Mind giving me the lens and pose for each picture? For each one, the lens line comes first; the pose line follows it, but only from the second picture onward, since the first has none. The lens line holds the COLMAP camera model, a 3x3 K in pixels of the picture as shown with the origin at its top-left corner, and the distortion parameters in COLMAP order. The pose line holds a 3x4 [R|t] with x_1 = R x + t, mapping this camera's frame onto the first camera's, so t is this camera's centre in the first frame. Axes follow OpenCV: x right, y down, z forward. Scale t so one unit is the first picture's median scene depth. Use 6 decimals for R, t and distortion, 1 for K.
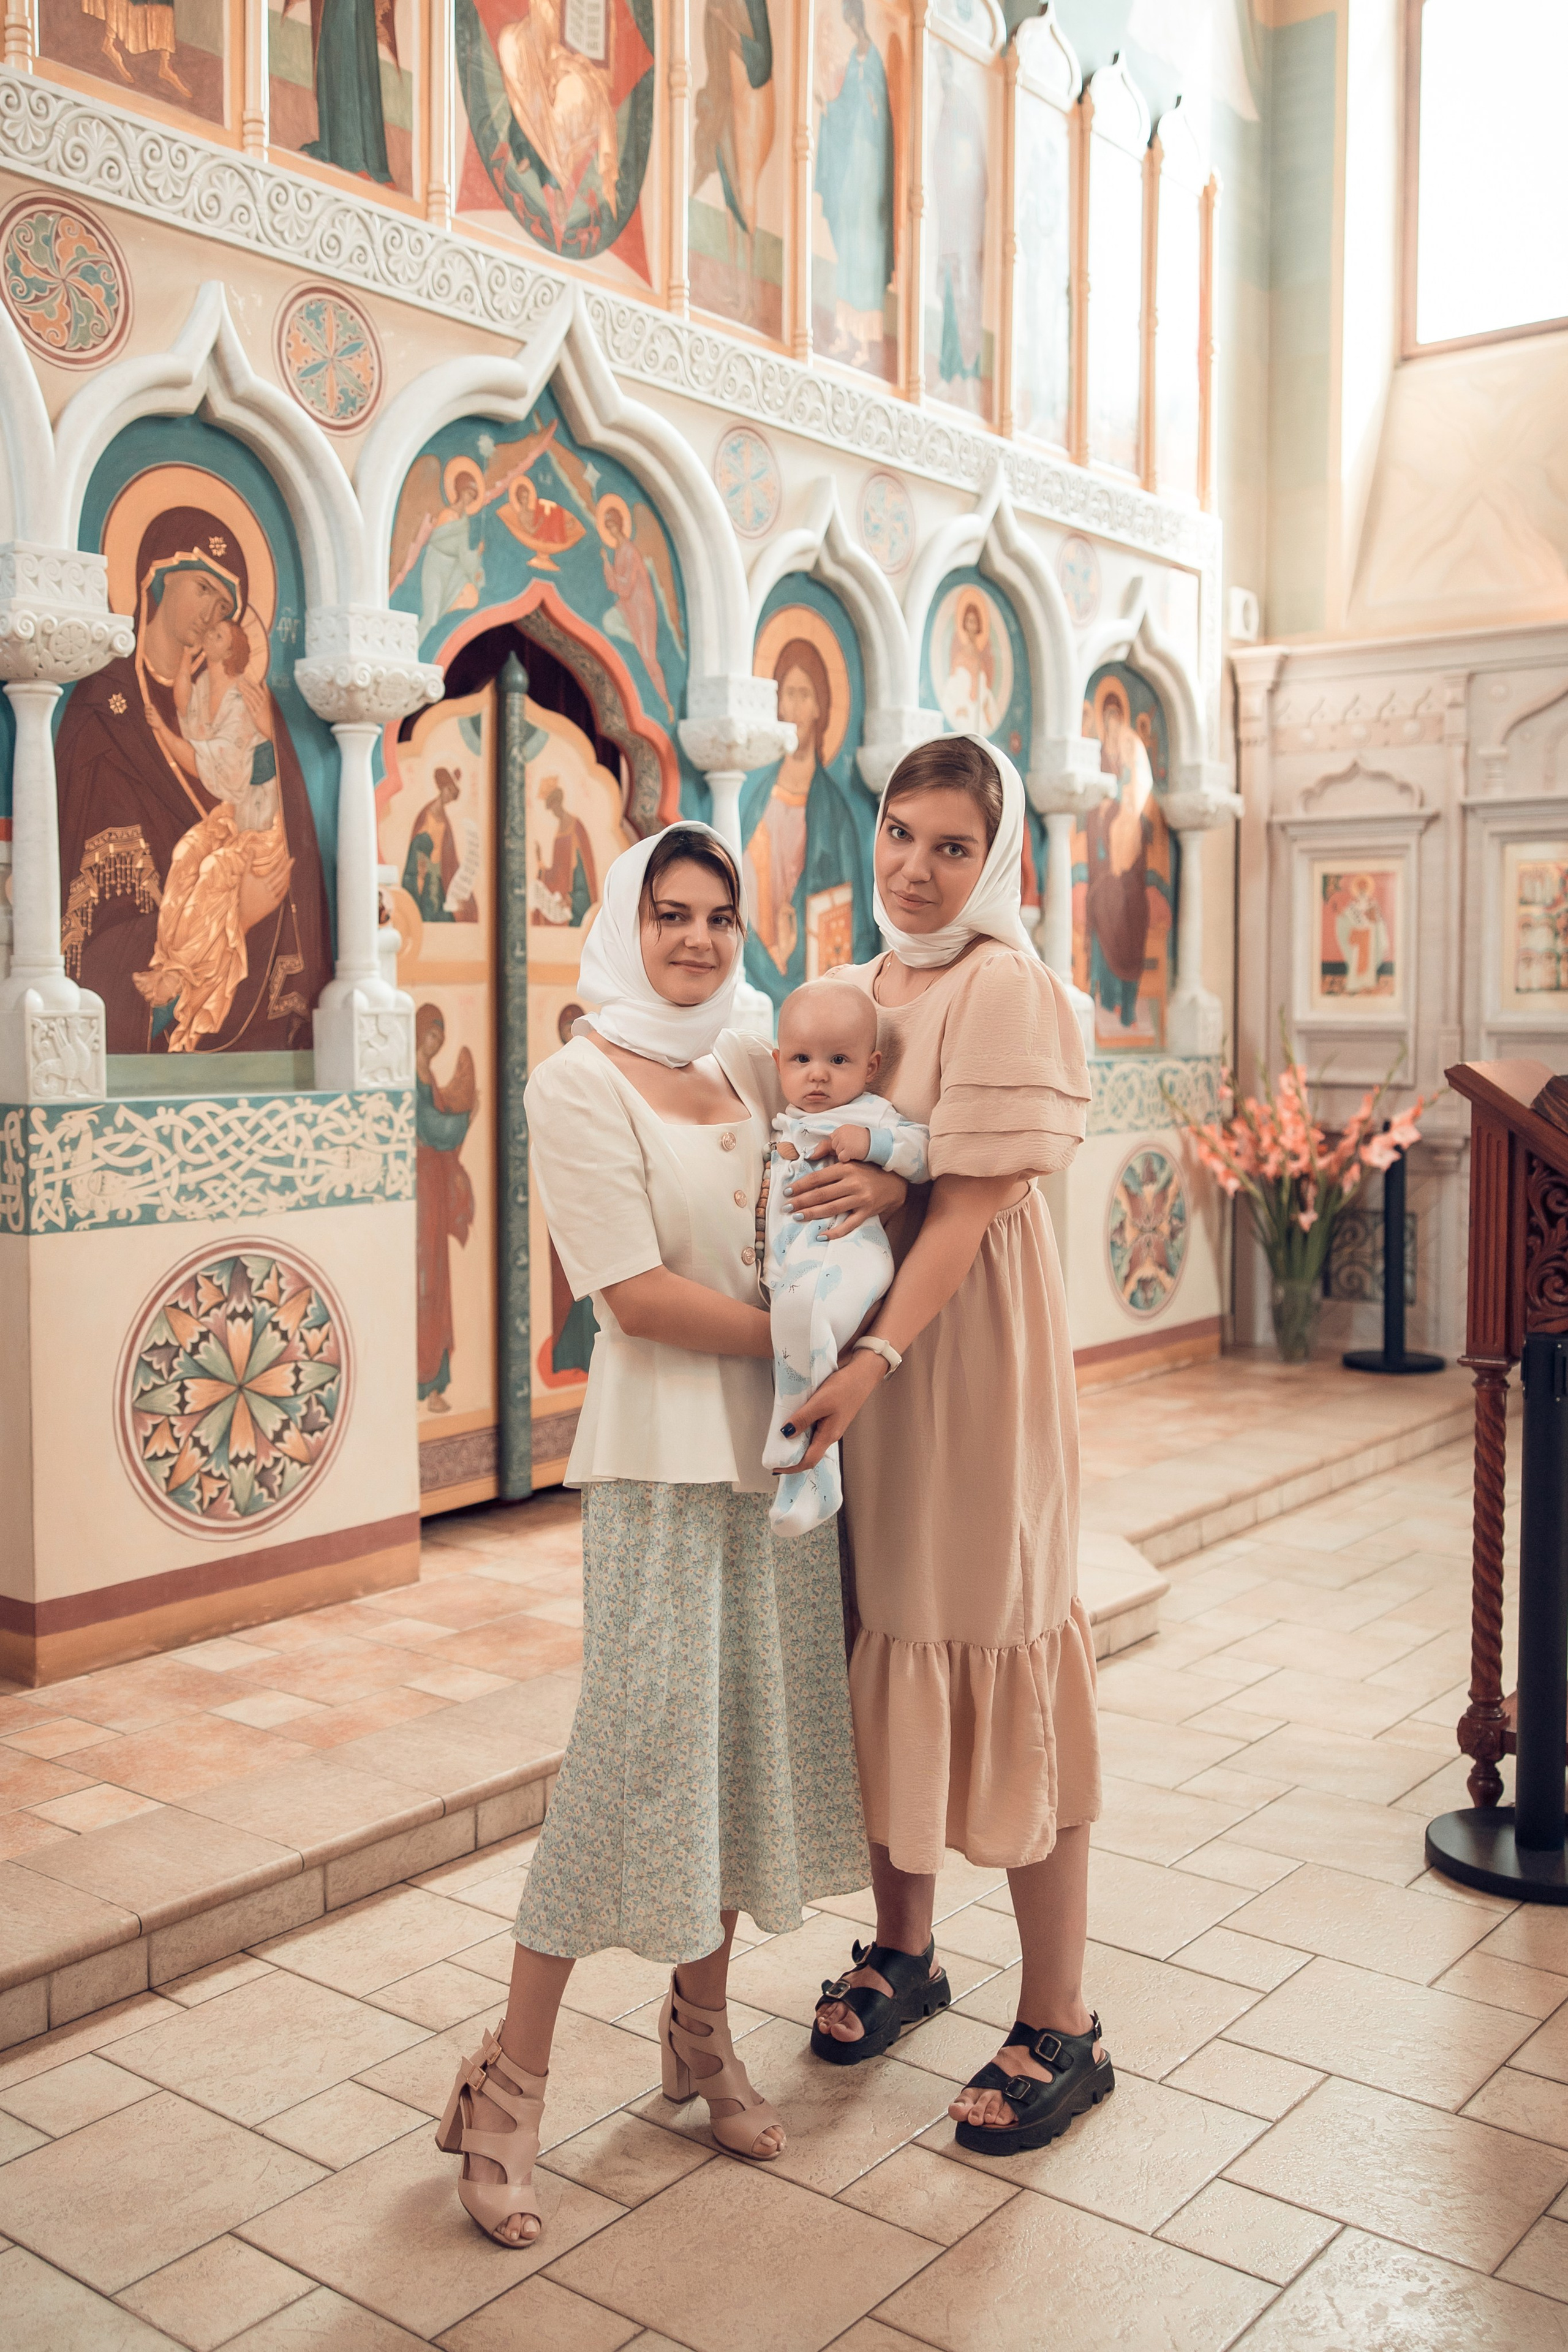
lens RADIAL K [[2230.7, 0, 715.4], [0, 2230.7, 1103.0], [0, 0, 1]] dist [0.010889, 0.006970]
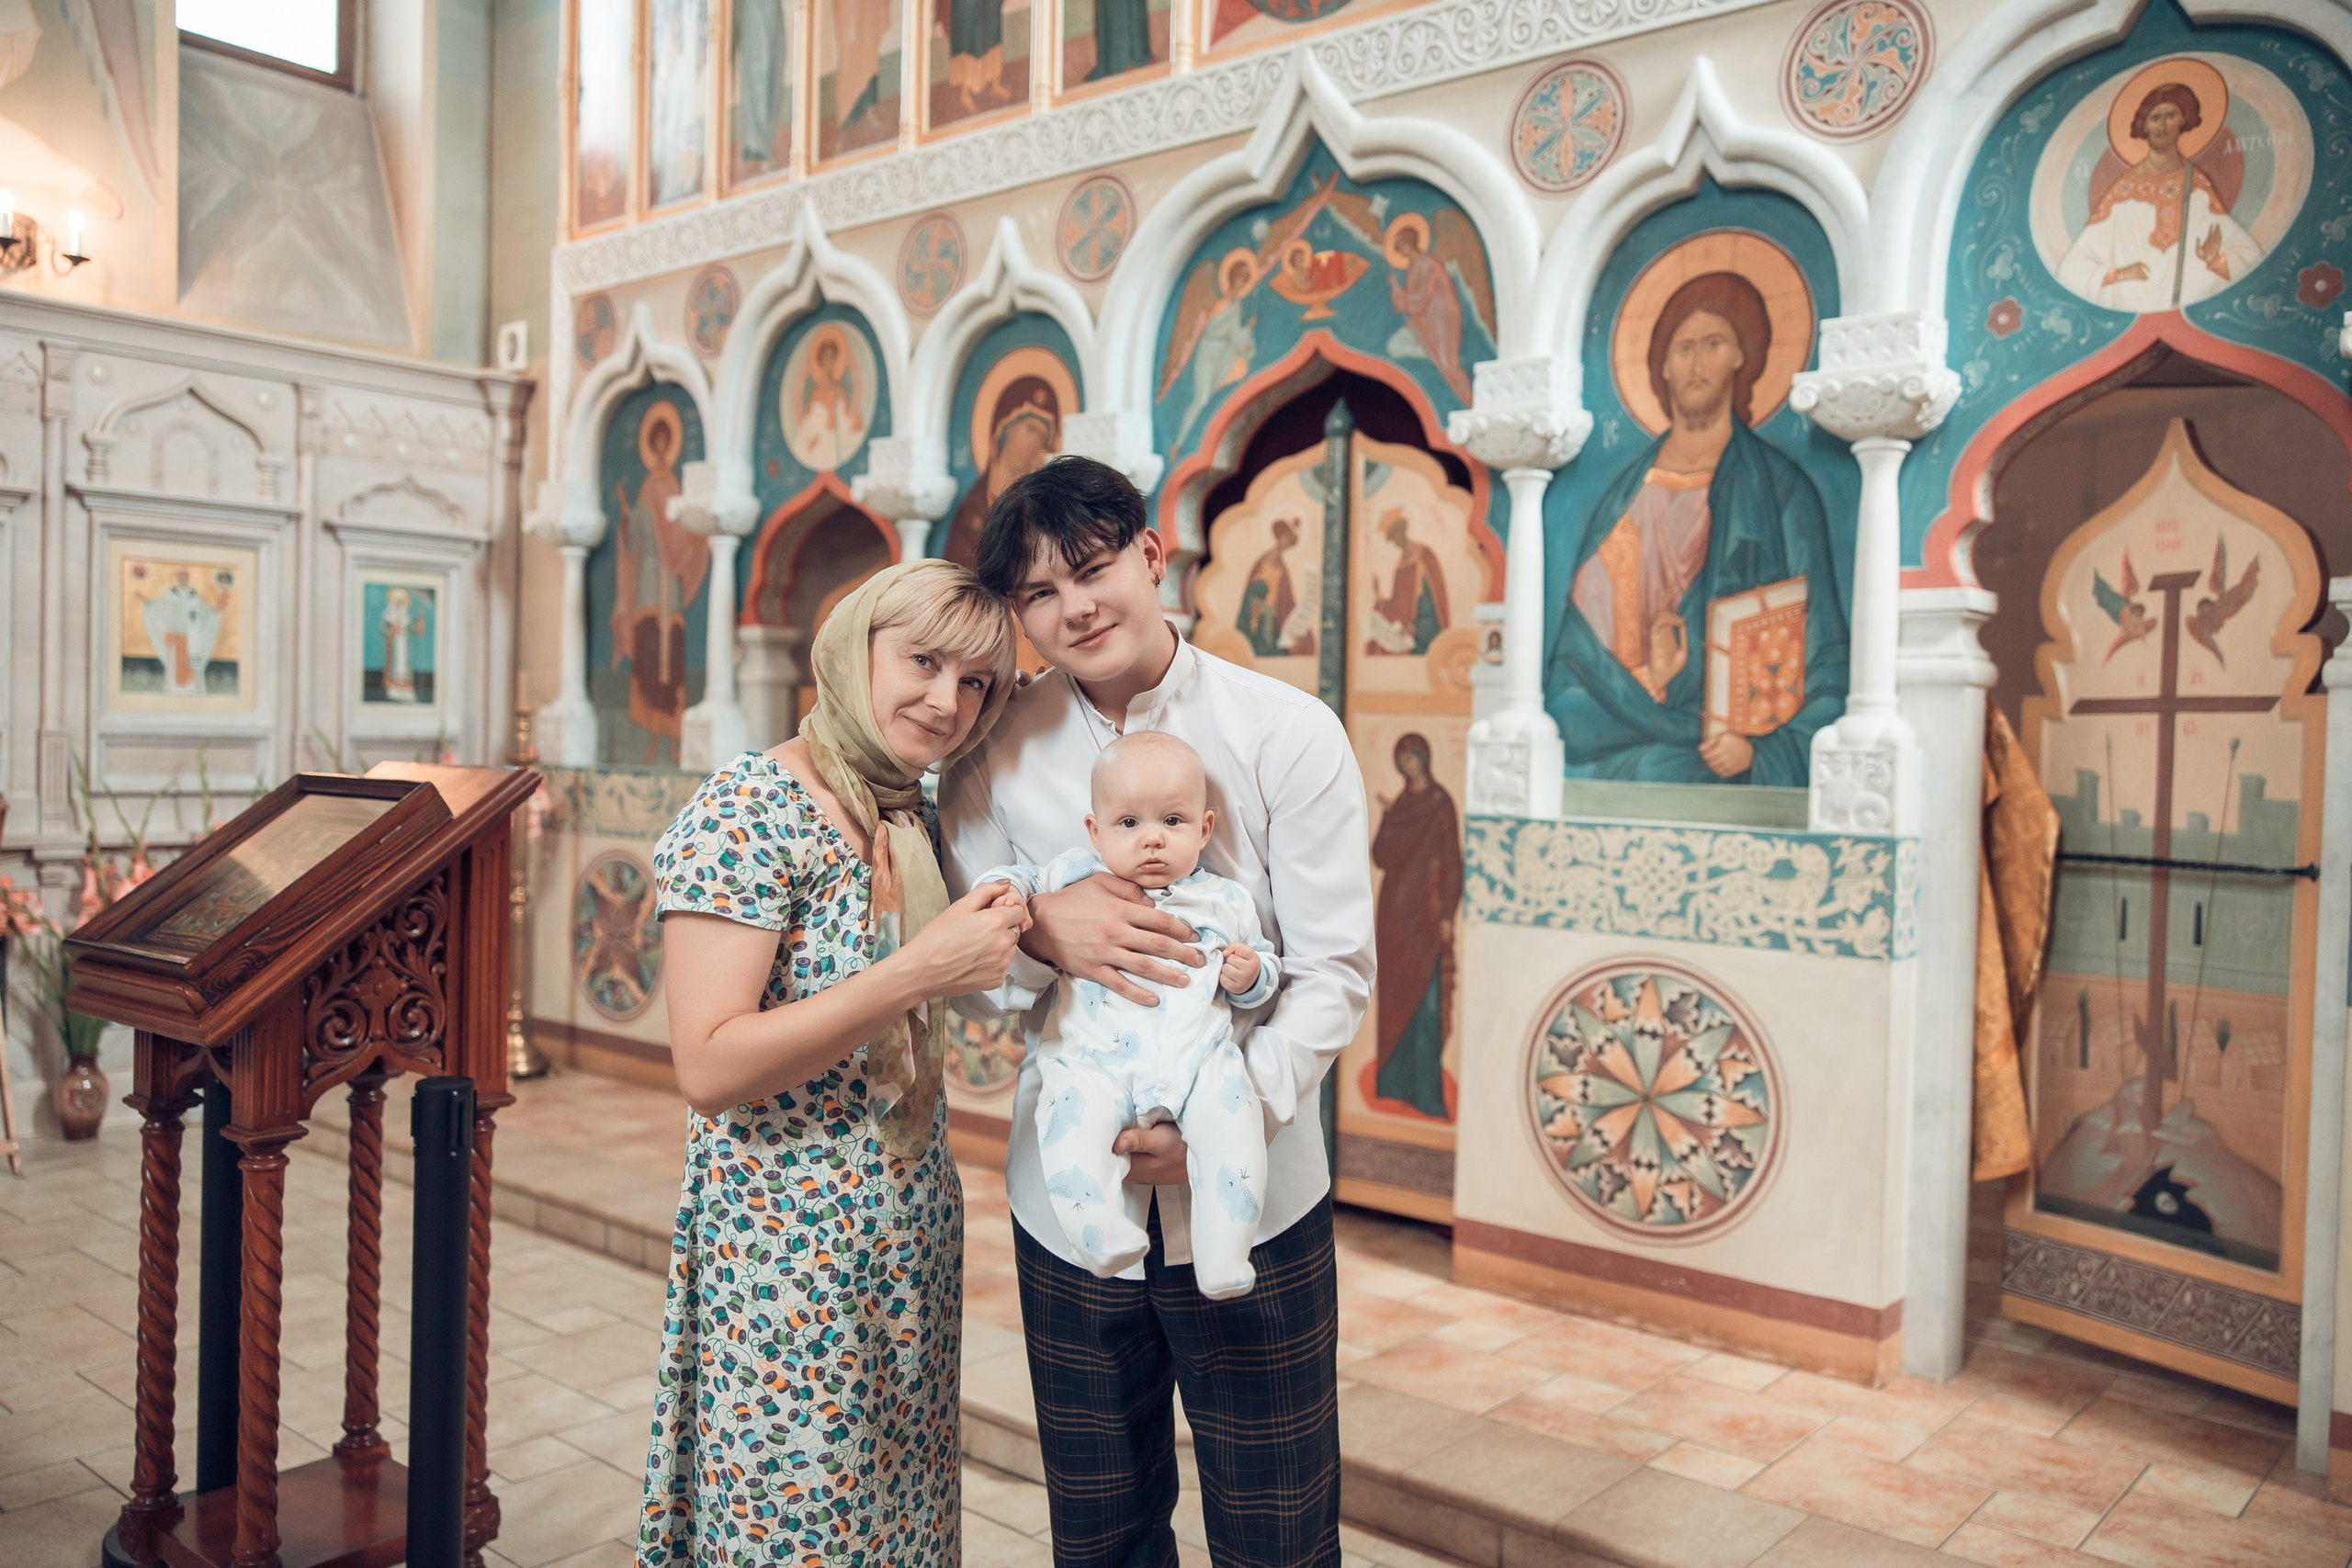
lens RADIAL K [[1842.6, 0, 1170.5], [0, 1842.6, 786.2], [0, 0, 1]] dist [0.016247, -0.004372]
pose [[-0.031110, 0.025966, -0.999179, 0.838926], [-0.072458, 0.996974, 0.028165, -0.039808], [0.996886, 0.073275, -0.029134, 1.015386]]
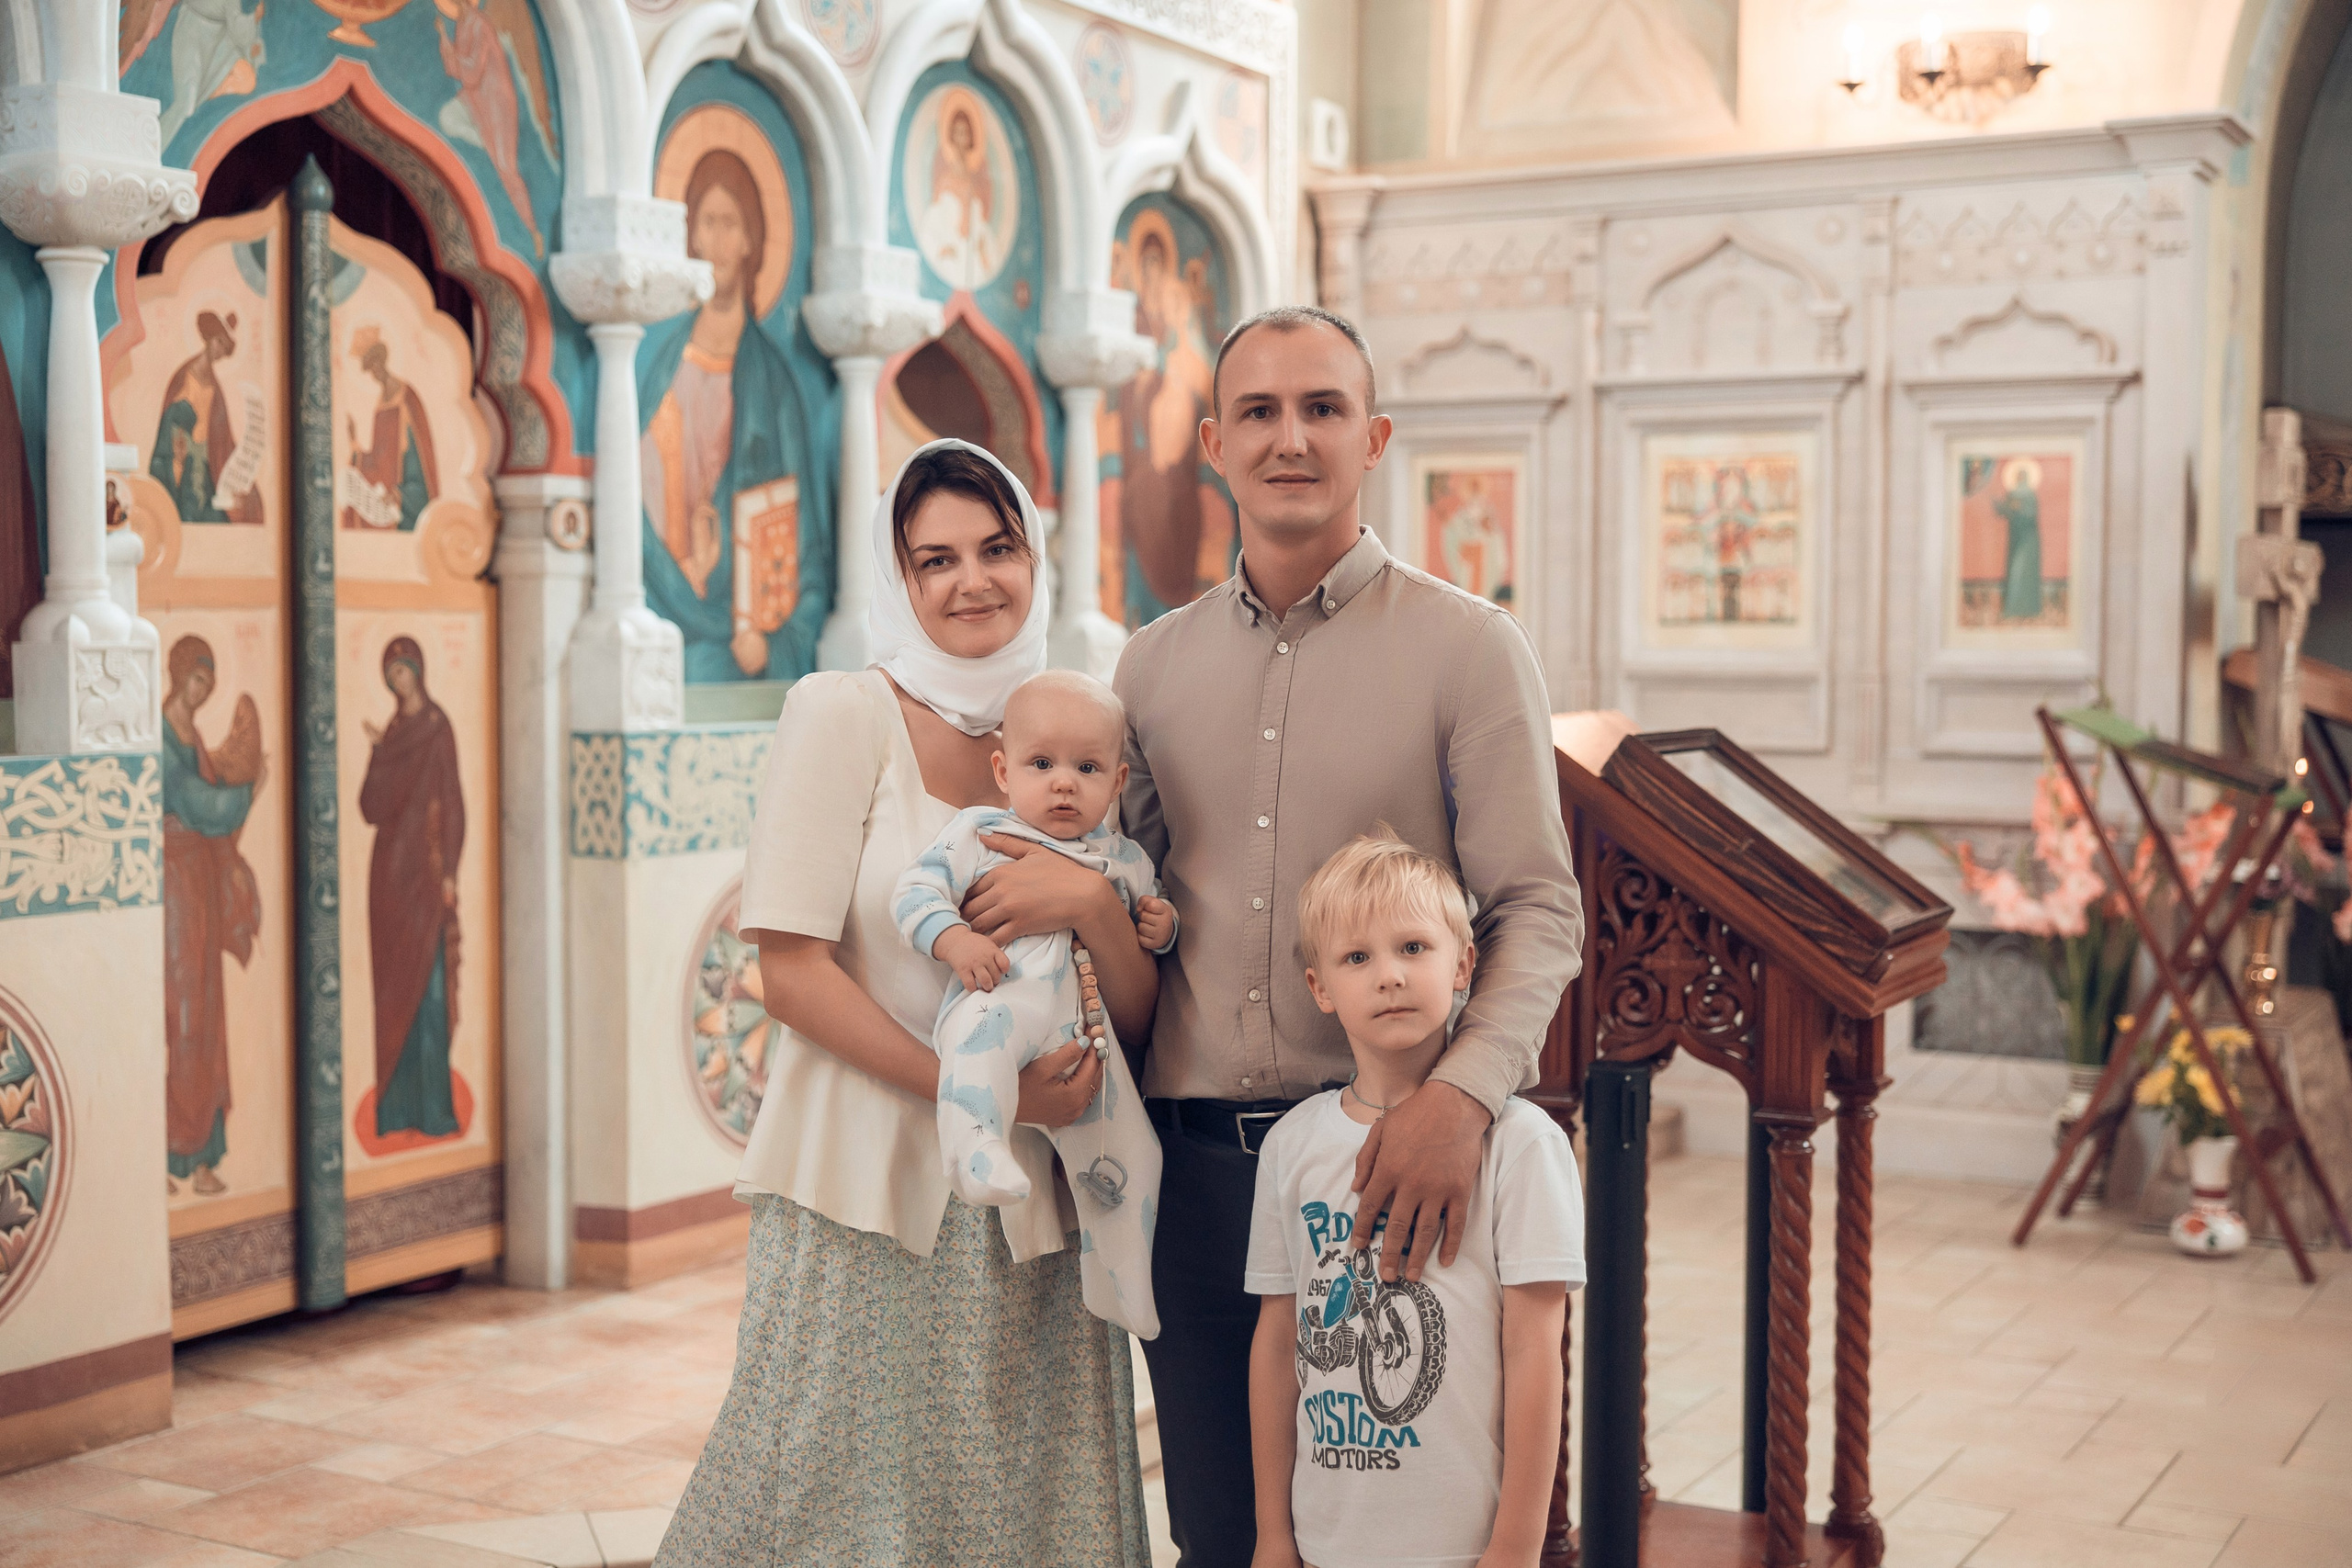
lens RADIAL K [[2935.8, 0, 1171.5], [0, 2935.8, 778.5], [0, 0, 1]] dist [0.019888, -0.016198]
pose [[0.988109, -0.003678, 0.153714, 0.041425], [0.002813, 0.999979, 0.005849, -0.002391], [-0.153732, -0.005347, 0.988098, 0.000748]]
